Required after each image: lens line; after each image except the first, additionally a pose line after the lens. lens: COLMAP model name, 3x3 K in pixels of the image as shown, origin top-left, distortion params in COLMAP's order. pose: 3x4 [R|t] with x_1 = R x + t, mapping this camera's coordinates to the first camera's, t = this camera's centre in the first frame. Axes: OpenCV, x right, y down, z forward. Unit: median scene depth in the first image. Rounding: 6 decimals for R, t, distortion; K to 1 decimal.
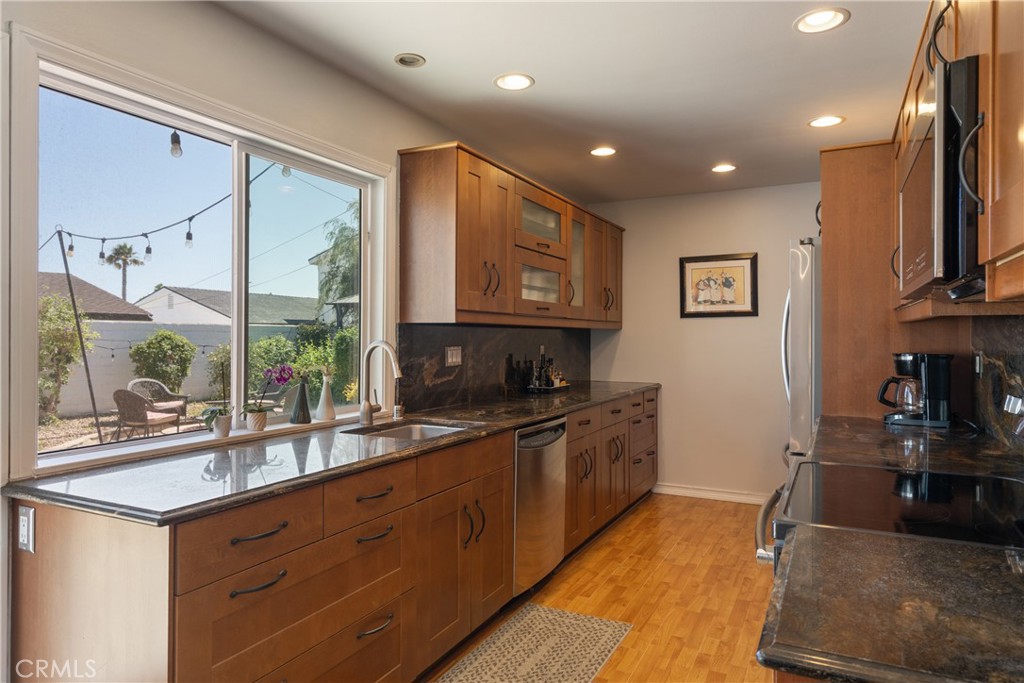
lens RADIAL K [[644.2, 0, 510.5], [0, 644.2, 337.3], [0, 0, 1]] dist [0.004731, 0.000949]
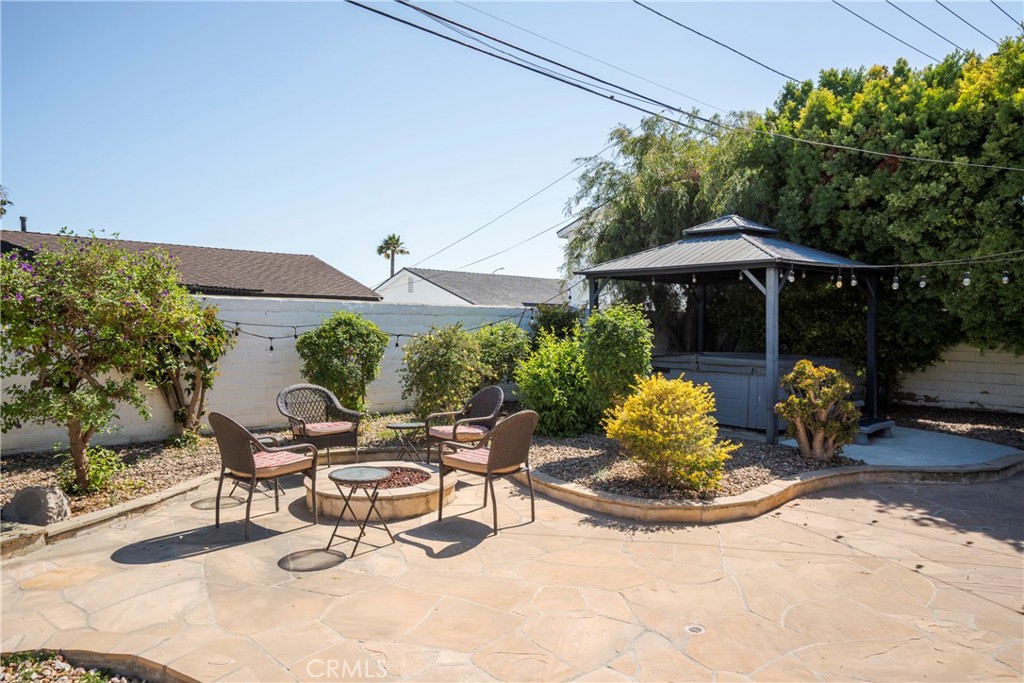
lens RADIAL K [[685.5, 0, 512.0], [0, 685.5, 341.5], [0, 0, 1]] dist [0.021440, 0.003977]
pose [[0.930246, 0.014702, -0.366641, -0.094375], [-0.006366, 0.999693, 0.023935, 0.002117], [0.366881, -0.019932, 0.930054, 0.349080]]
